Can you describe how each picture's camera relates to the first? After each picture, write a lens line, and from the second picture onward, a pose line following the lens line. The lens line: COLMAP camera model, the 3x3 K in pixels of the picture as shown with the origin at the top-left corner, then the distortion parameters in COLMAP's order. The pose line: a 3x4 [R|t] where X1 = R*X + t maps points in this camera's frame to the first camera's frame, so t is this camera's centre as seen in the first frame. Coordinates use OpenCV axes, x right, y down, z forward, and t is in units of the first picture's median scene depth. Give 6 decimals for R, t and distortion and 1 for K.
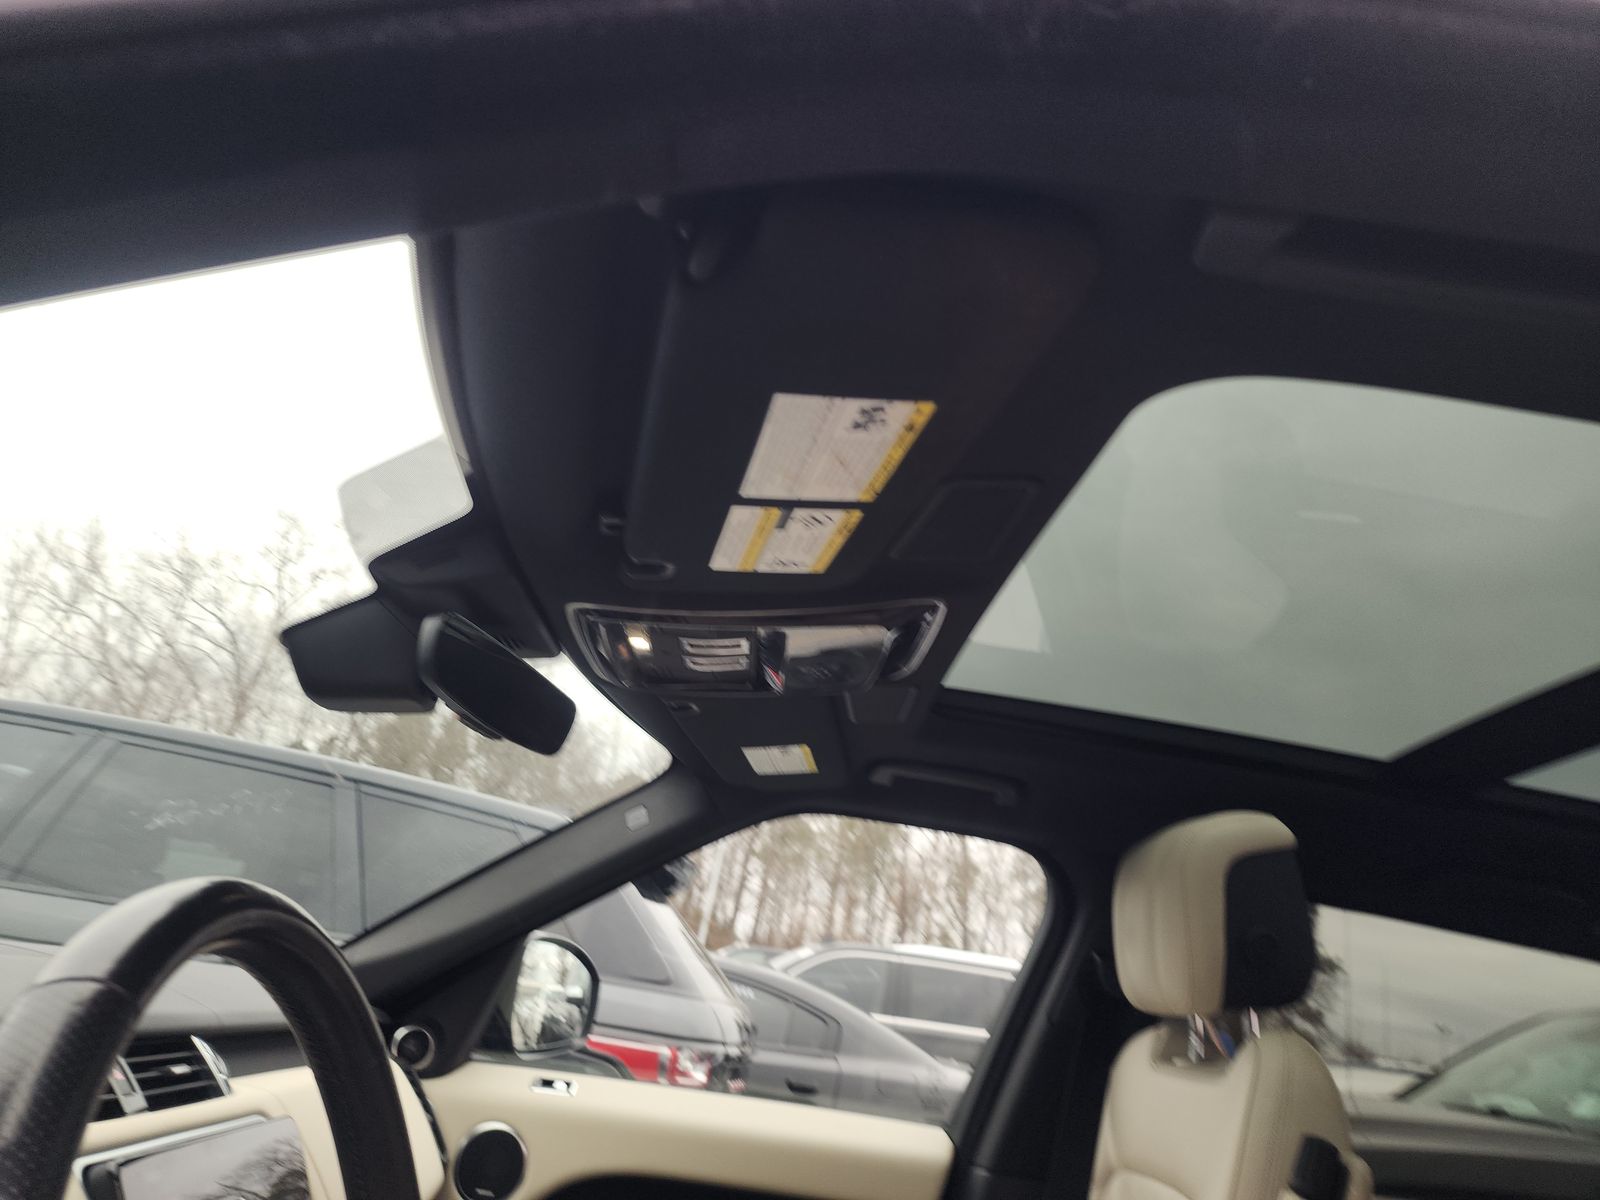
lens RADIAL K [[1084.3, 0, 770.0], [0, 1084.3, 572.9], [0, 0, 1]] dist [0.002757, -0.001303]
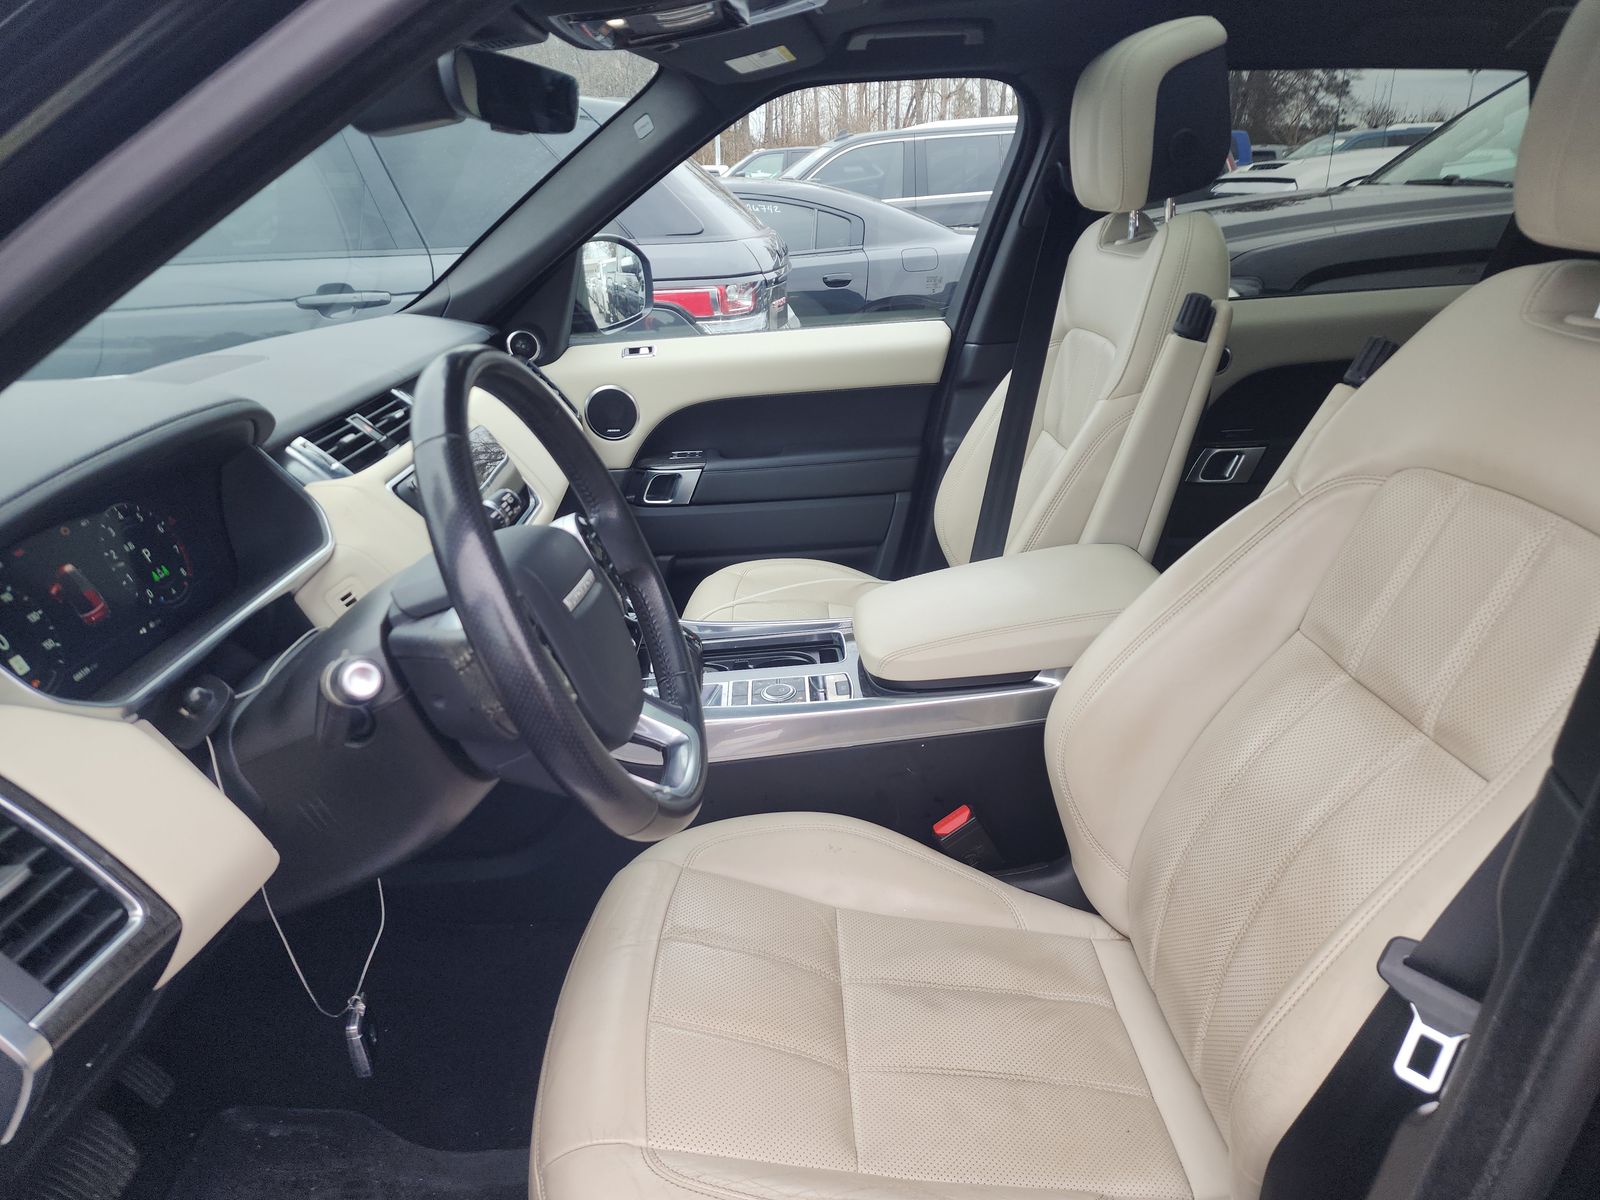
lens RADIAL K [[1069.9, 0, 800.0], [0, 1069.9, 600.0], [0, 0, 1]] dist [0.002595, 0.000395]
pose [[0.982372, -0.175083, -0.065510, 0.019285], [0.172995, 0.718646, 0.673514, -0.130244], [-0.070843, -0.672974, 0.736266, -0.142855]]
